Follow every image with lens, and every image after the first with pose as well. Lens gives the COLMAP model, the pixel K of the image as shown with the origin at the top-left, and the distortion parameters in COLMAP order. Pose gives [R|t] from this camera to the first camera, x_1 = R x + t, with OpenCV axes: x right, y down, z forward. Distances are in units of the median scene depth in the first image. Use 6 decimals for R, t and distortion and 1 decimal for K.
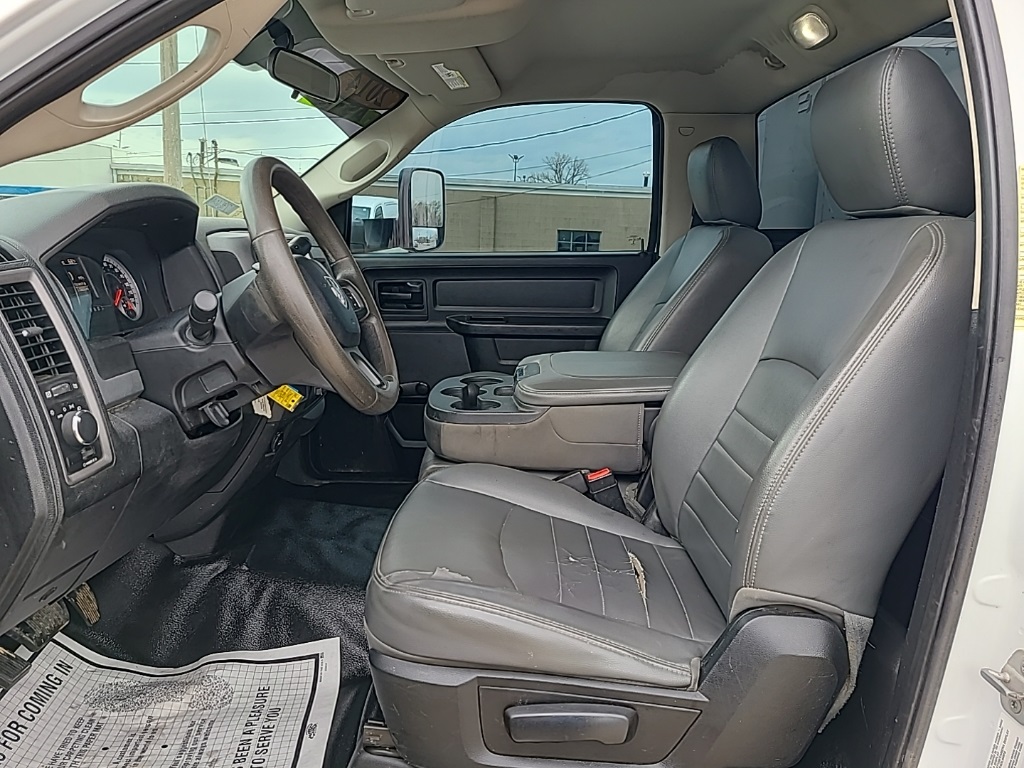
lens RADIAL K [[771.3, 0, 517.2], [0, 771.3, 384.8], [0, 0, 1]] dist [0.030297, -0.009615]
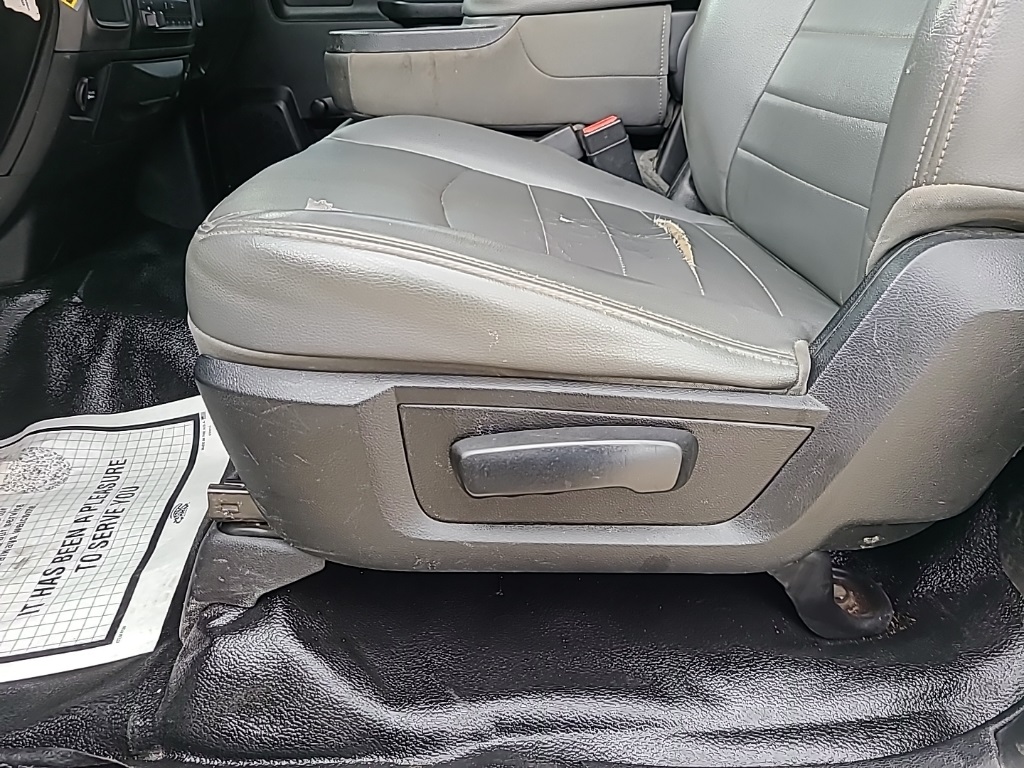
lens RADIAL K [[771.3, 0, 511.5], [0, 771.3, 386.5], [0, 0, 1]] dist [0.030297, -0.009615]
pose [[0.998776, -0.047964, 0.012059, 0.016277], [0.043764, 0.970720, 0.236192, 0.193816], [-0.023035, -0.235375, 0.971632, 0.369967]]
